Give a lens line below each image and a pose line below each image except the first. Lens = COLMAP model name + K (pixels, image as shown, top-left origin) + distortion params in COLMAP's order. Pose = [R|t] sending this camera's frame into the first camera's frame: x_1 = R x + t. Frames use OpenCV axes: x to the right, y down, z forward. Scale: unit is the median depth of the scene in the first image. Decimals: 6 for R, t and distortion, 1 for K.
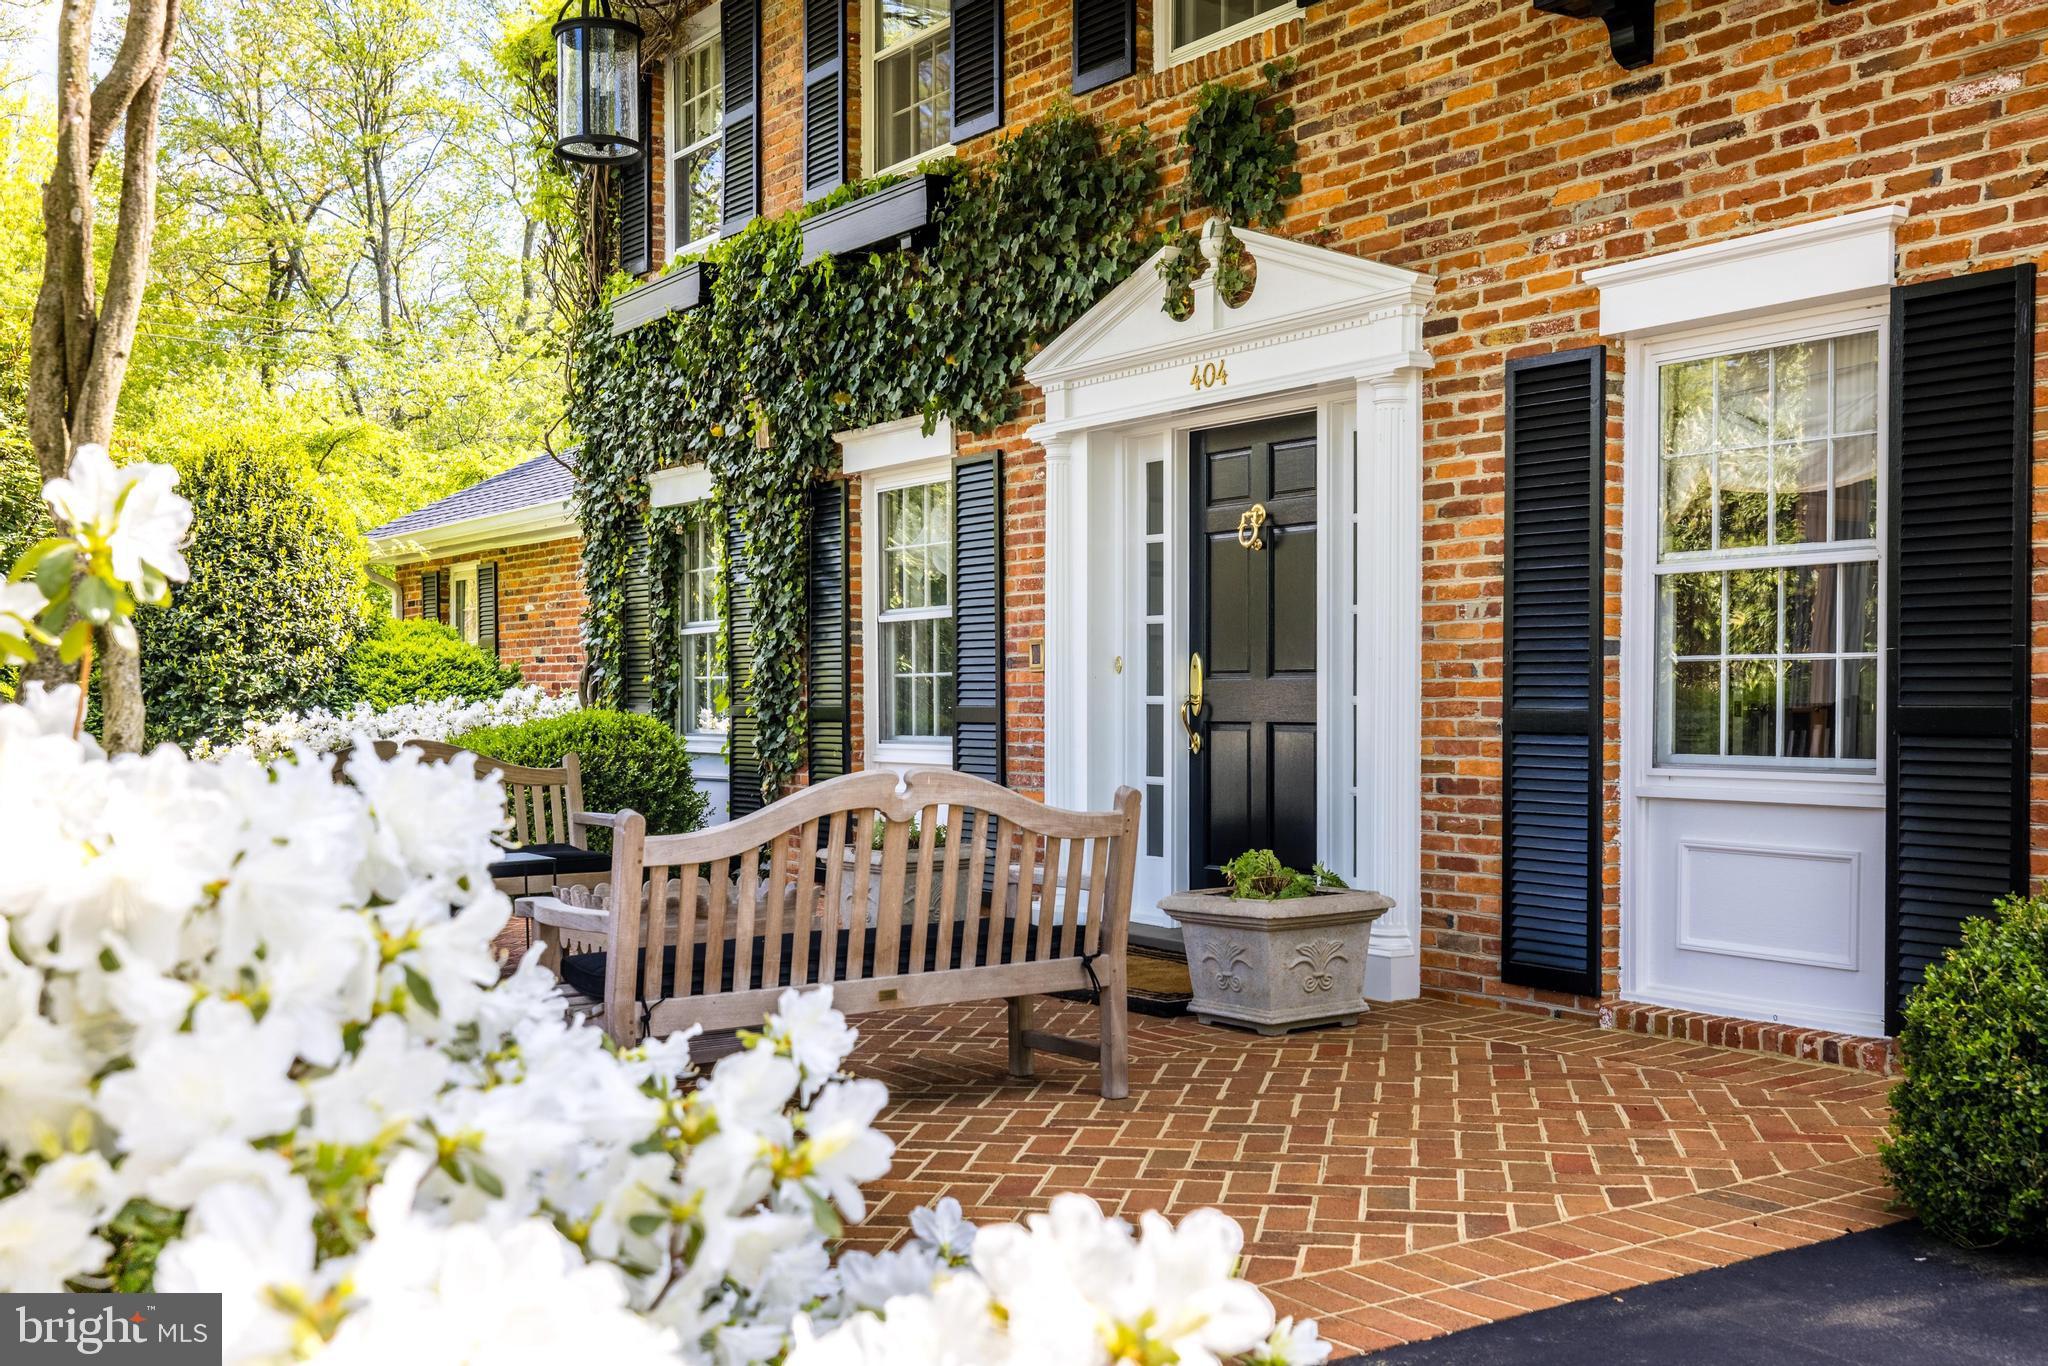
lens RADIAL K [[2167.4, 0, 1028.5], [0, 2167.4, 690.4], [0, 0, 1]] dist [-0.003548, 0.000000]
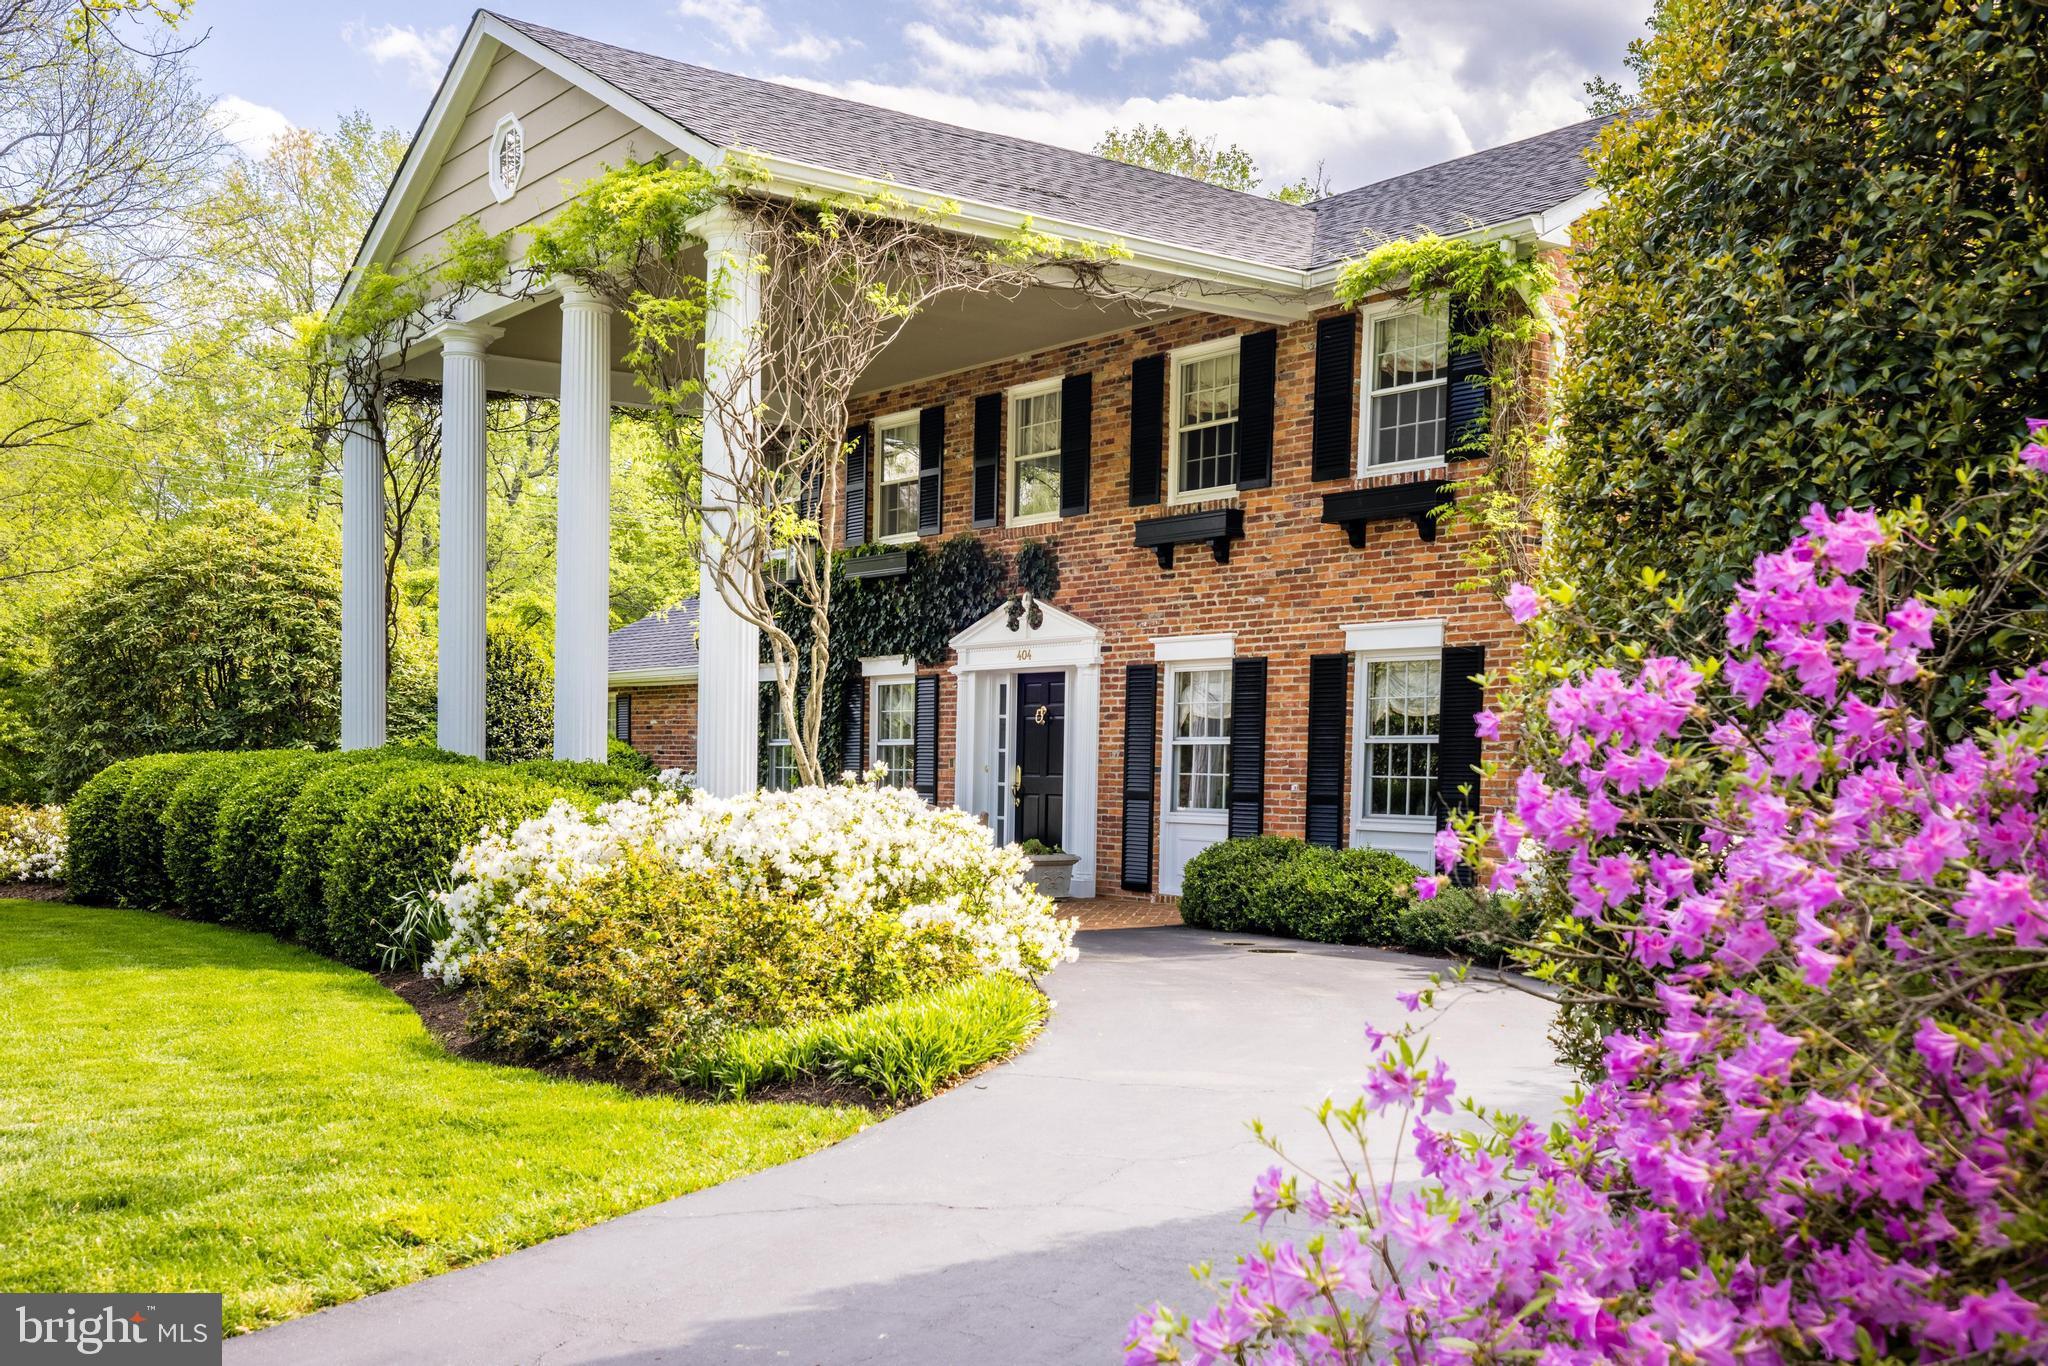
lens RADIAL K [[2167.4, 0, 1019.4], [0, 2167.4, 686.1], [0, 0, 1]] dist [-0.003548, 0.000000]
pose [[0.998527, 0.021498, 0.049821, -0.045774], [-0.019686, 0.999137, -0.036588, -0.017280], [-0.050565, 0.035554, 0.998088, -1.478437]]
